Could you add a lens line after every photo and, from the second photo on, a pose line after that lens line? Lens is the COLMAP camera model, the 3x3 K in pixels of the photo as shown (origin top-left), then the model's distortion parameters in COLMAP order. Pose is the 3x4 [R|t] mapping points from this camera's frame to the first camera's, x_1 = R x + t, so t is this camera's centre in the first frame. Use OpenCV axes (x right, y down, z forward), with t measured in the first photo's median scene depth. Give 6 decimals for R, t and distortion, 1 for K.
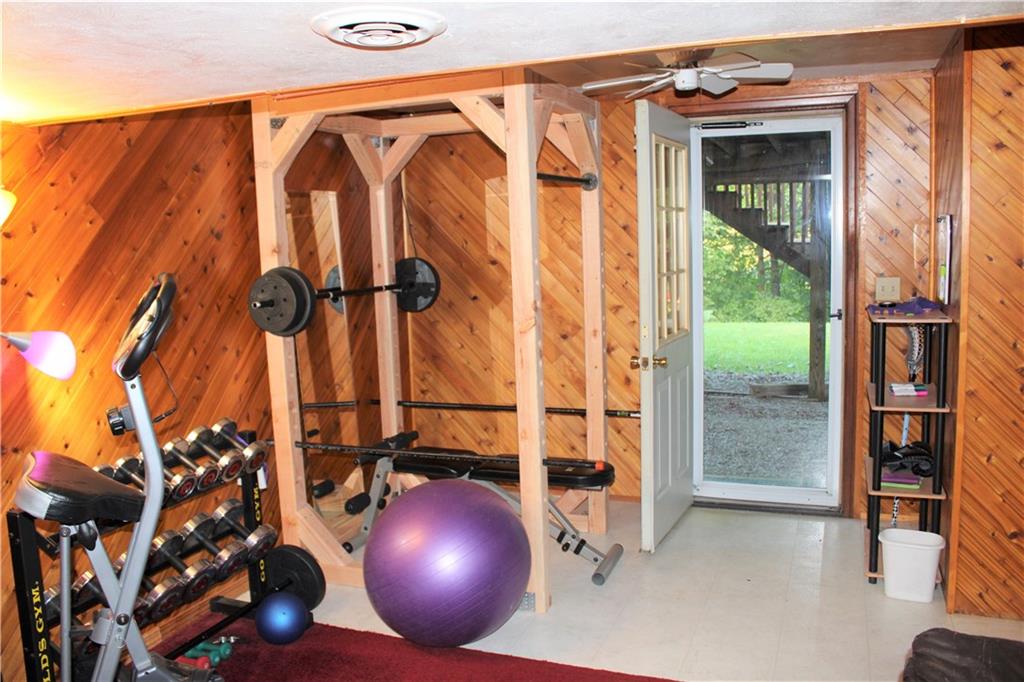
lens RADIAL K [[844.0, 0, 516.9], [0, 844.0, 337.5], [0, 0, 1]] dist [-0.133731, 0.028086]
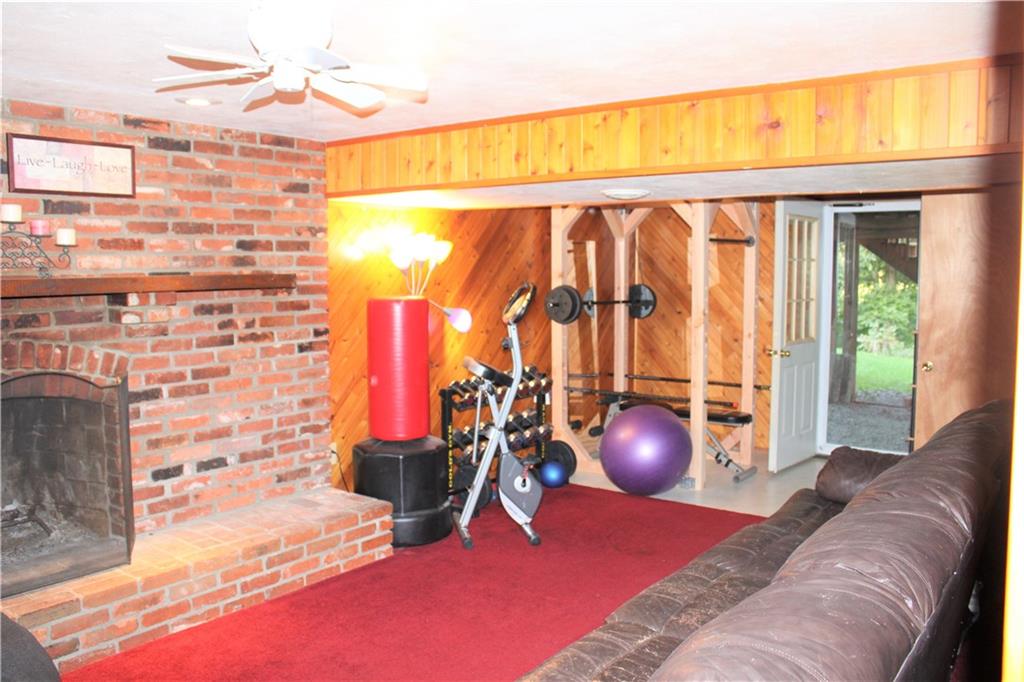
lens RADIAL K [[844.0, 0, 516.3], [0, 844.0, 343.2], [0, 0, 1]] dist [-0.133731, 0.028086]
pose [[0.960276, 0.057530, -0.273058, 0.105457], [-0.065937, 0.997588, -0.021705, 0.076017], [0.271151, 0.038847, 0.961753, -0.673281]]
